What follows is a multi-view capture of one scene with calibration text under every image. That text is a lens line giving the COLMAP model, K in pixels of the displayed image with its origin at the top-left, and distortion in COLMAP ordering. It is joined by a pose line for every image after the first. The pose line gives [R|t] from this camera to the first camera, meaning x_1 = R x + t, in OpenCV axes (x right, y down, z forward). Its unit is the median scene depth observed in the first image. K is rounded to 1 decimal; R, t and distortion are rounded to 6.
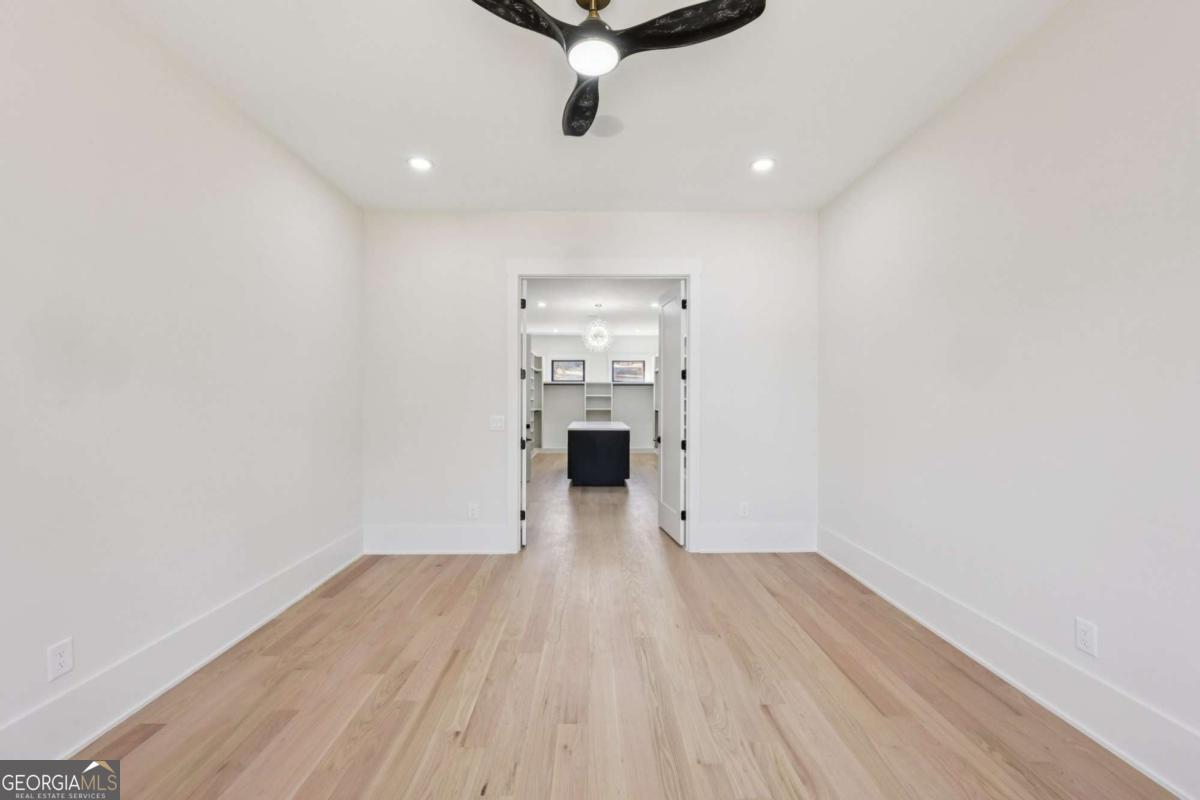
lens RADIAL K [[482.4, 0, 593.8], [0, 482.4, 401.2], [0, 0, 1]] dist [-0.000230, 0.000360]
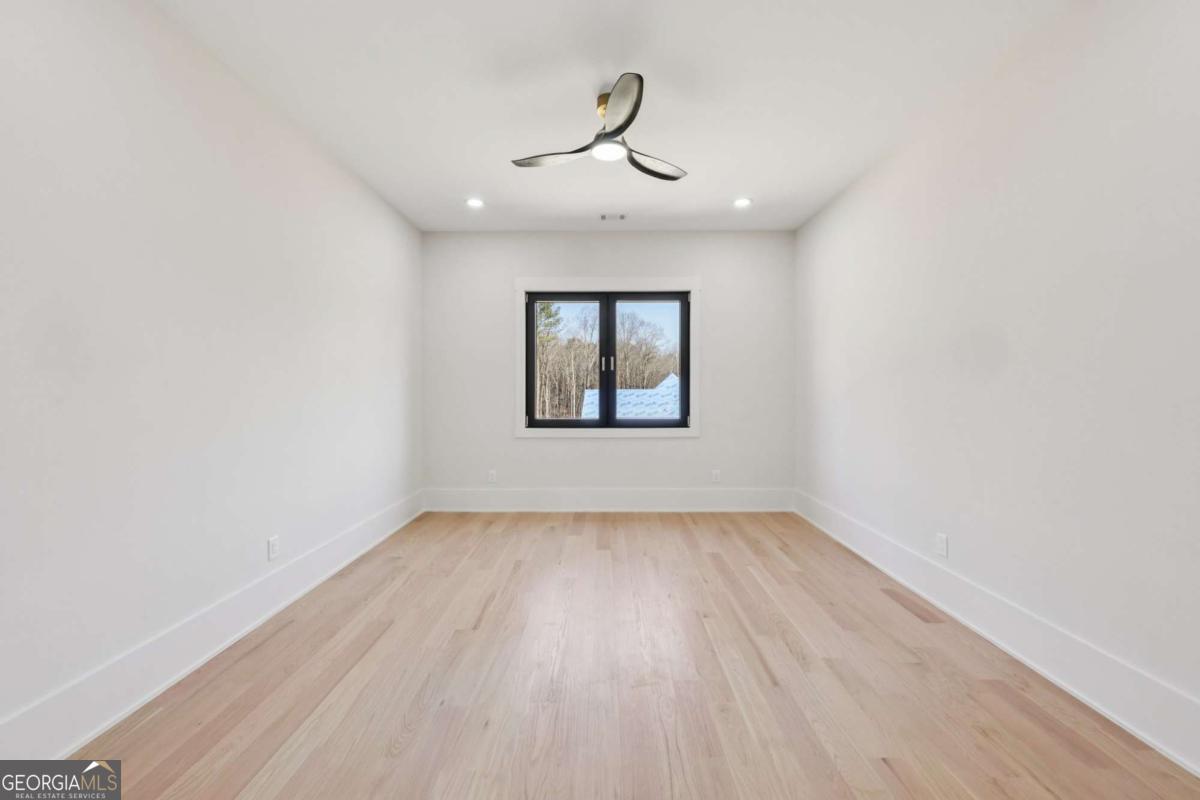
lens RADIAL K [[482.4, 0, 593.8], [0, 482.4, 401.2], [0, 0, 1]] dist [-0.000230, 0.000360]
pose [[-0.999661, 0.003703, 0.025786, 0.006541], [0.004380, 0.999646, 0.026251, 0.005765], [-0.025679, 0.026355, -0.999323, 1.728759]]
